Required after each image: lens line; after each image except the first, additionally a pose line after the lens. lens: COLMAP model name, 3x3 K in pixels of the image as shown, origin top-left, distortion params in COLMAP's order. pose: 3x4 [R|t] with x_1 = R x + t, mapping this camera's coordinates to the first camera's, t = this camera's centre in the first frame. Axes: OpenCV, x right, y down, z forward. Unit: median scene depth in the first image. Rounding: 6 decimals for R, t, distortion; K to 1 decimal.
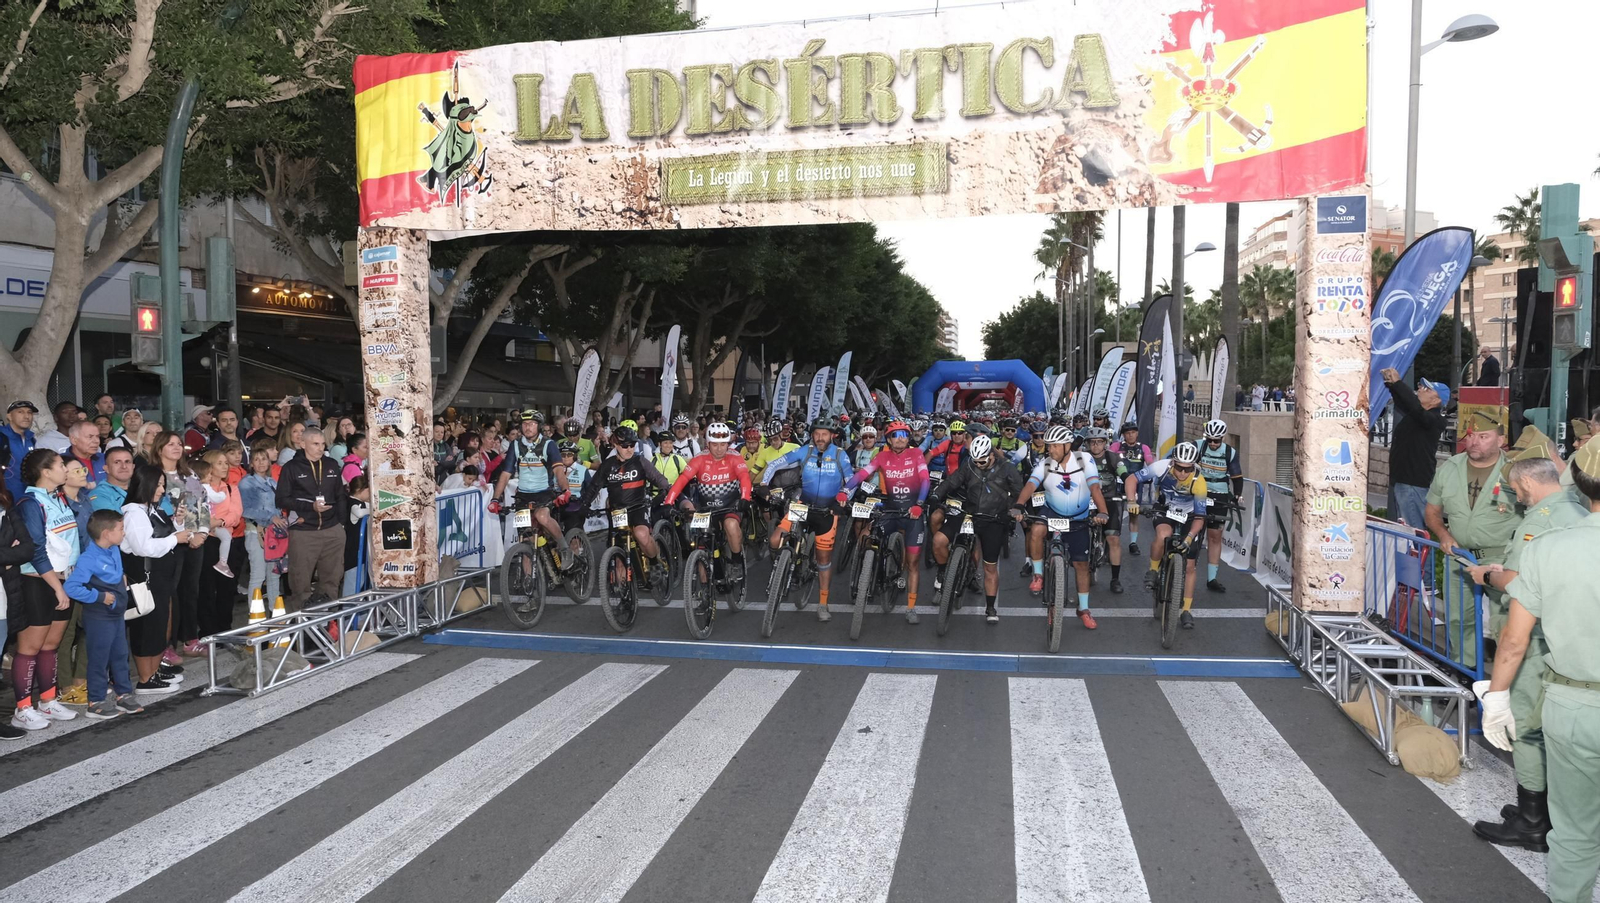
lens RADIAL K [[1070.3, 0, 797.3], [0, 1070.3, 453.6], [0, 0, 1]] dist [-0.031426, 0.010880]
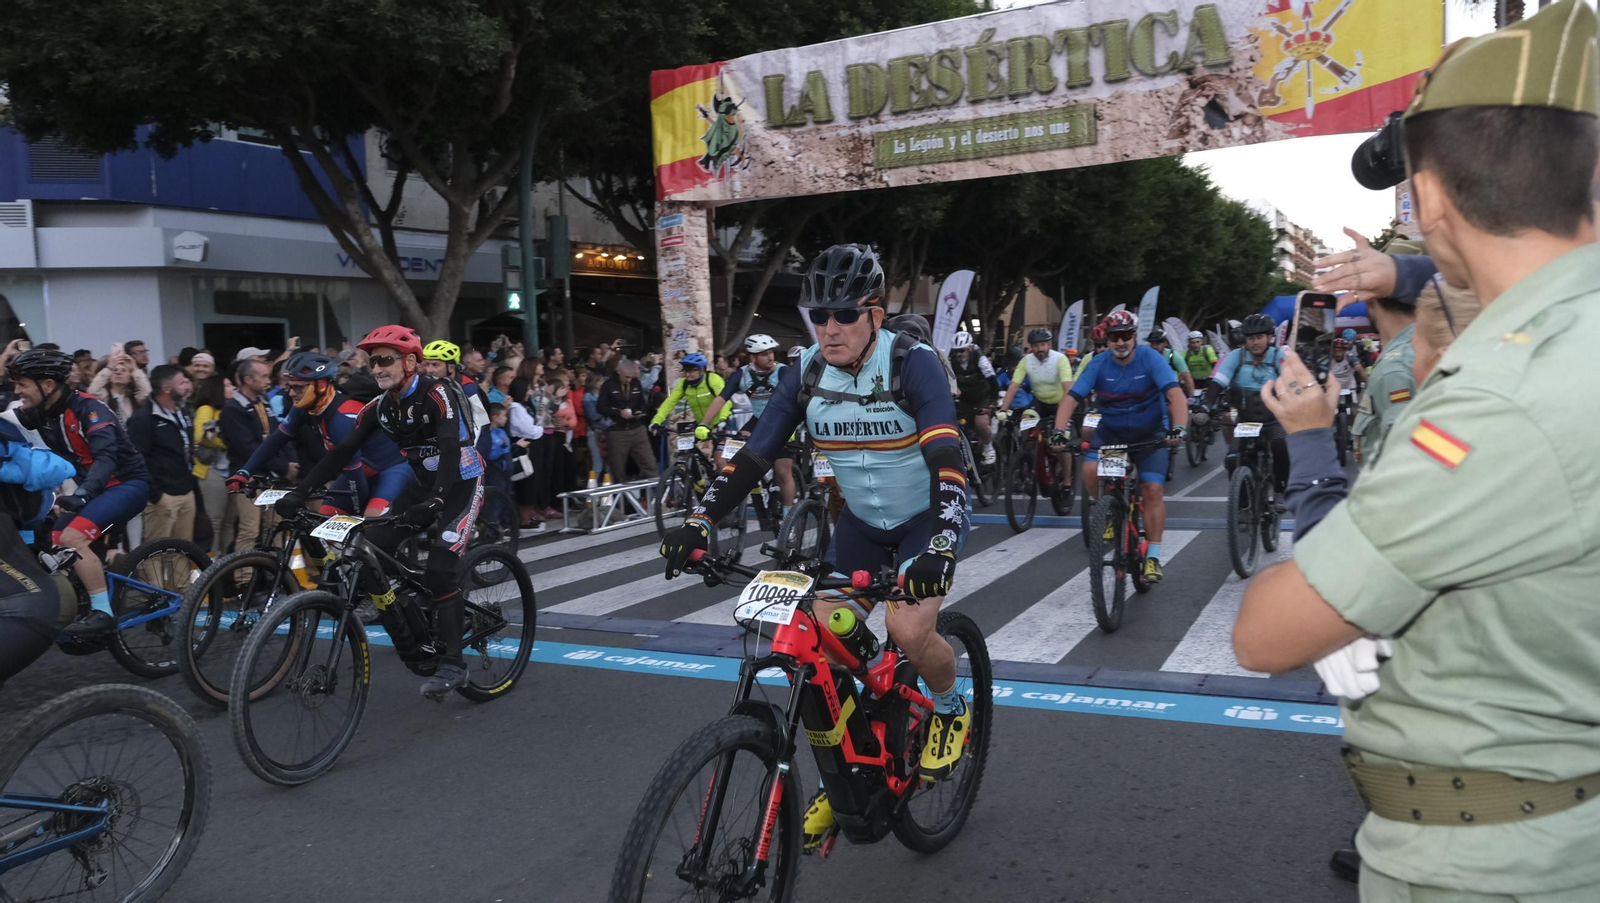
lens RADIAL K [[1185.7, 0, 799.6], [0, 1185.7, 463.2], [0, 0, 1]] dist [-0.036133, 0.021247]
pose [[0.959247, -0.005823, -0.282508, 0.189145], [0.016933, 0.999176, 0.036898, 0.066743], [0.282060, -0.040178, 0.958555, -0.407972]]
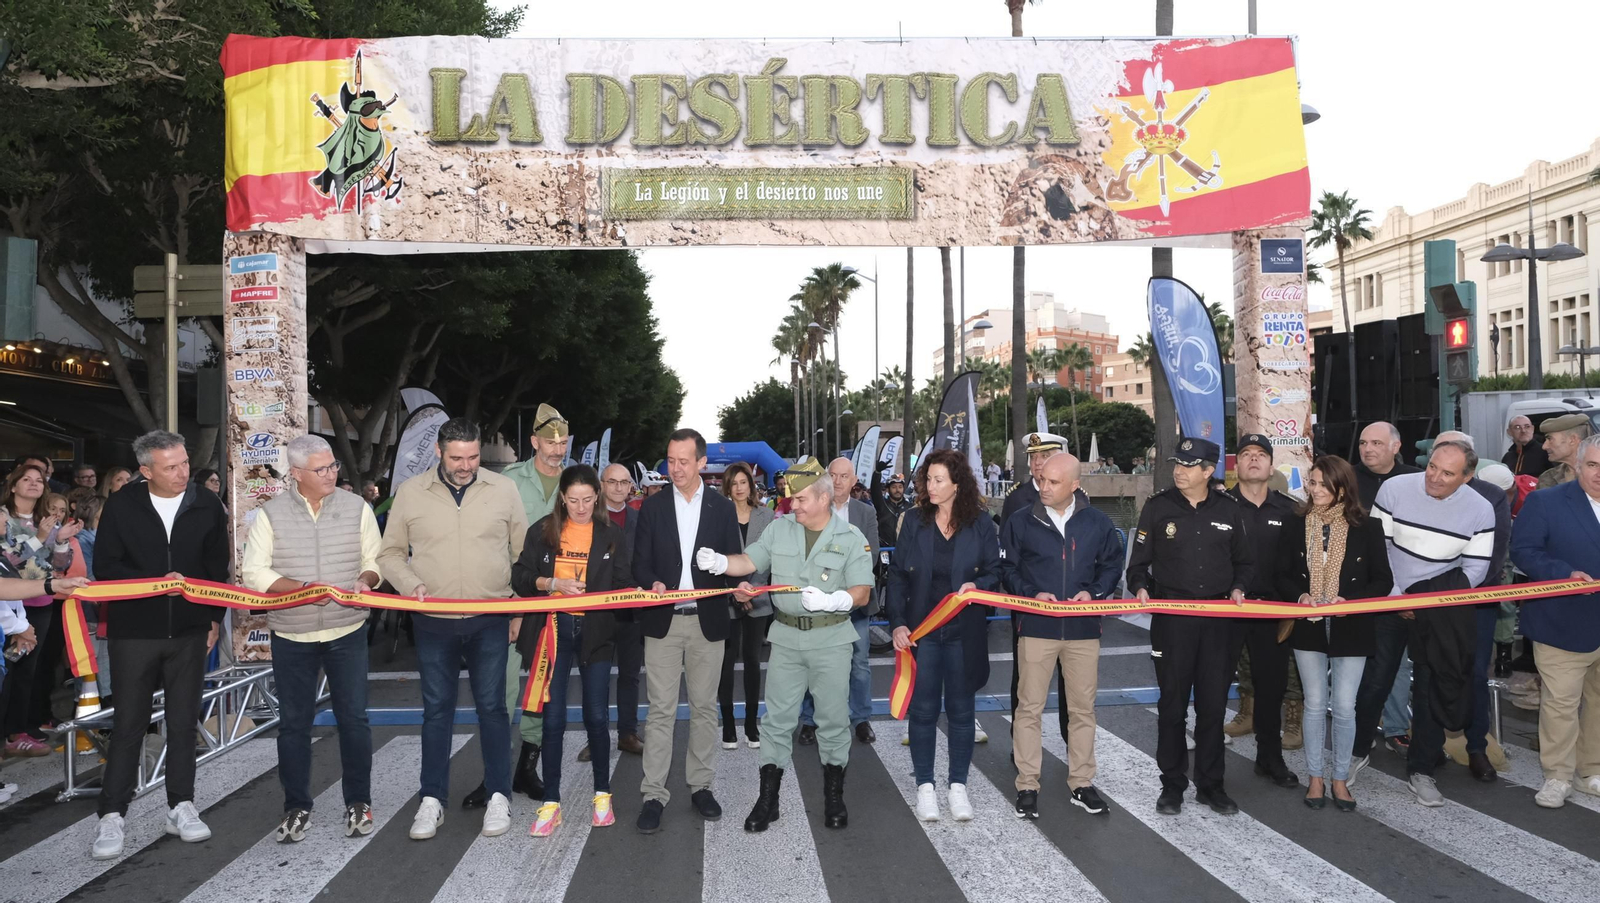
lens RADIAL K [[1070.3, 0, 789.1], [0, 1070.3, 460.0], [0, 0, 1]] dist [-0.031426, 0.010880]
pose [[0.966439, -0.000989, 0.256894, -0.214271], [0.020938, 0.996969, -0.074932, 0.044314], [-0.256041, 0.077796, 0.963530, 0.097356]]
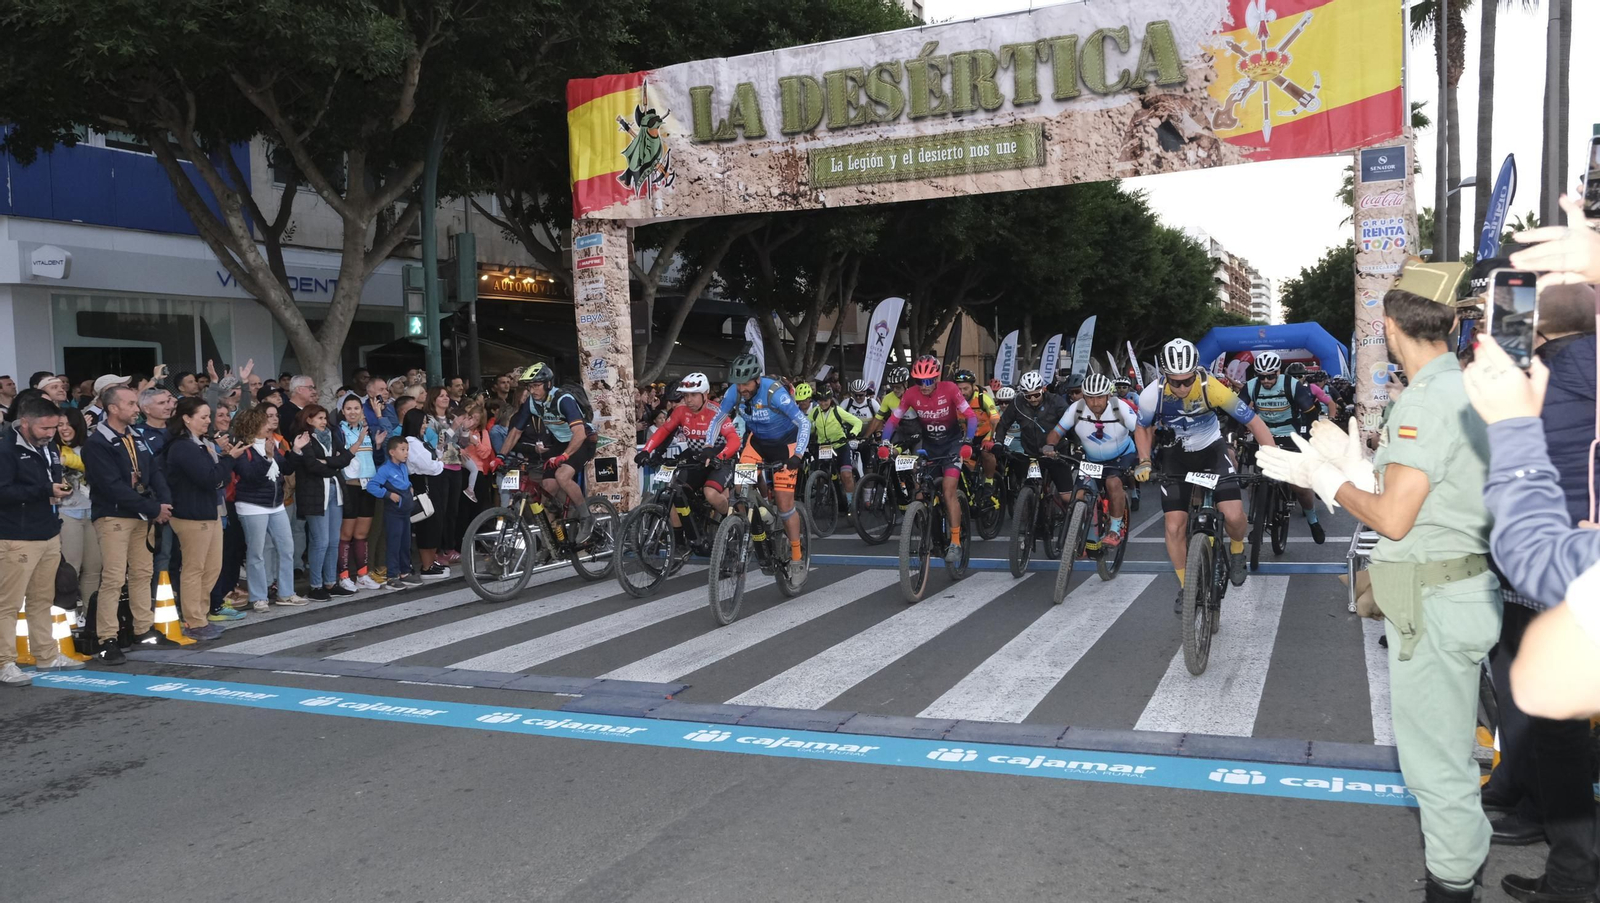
lens RADIAL K [[1255.5, 0, 801.6], [0, 1255.5, 463.2], [0, 0, 1]] dist [-0.024175, 0.004112]
pose [[0.976249, -0.013117, -0.216253, 0.167872], [0.015312, 0.999847, 0.008481, 0.064588], [0.216109, -0.011591, 0.976300, -0.388153]]
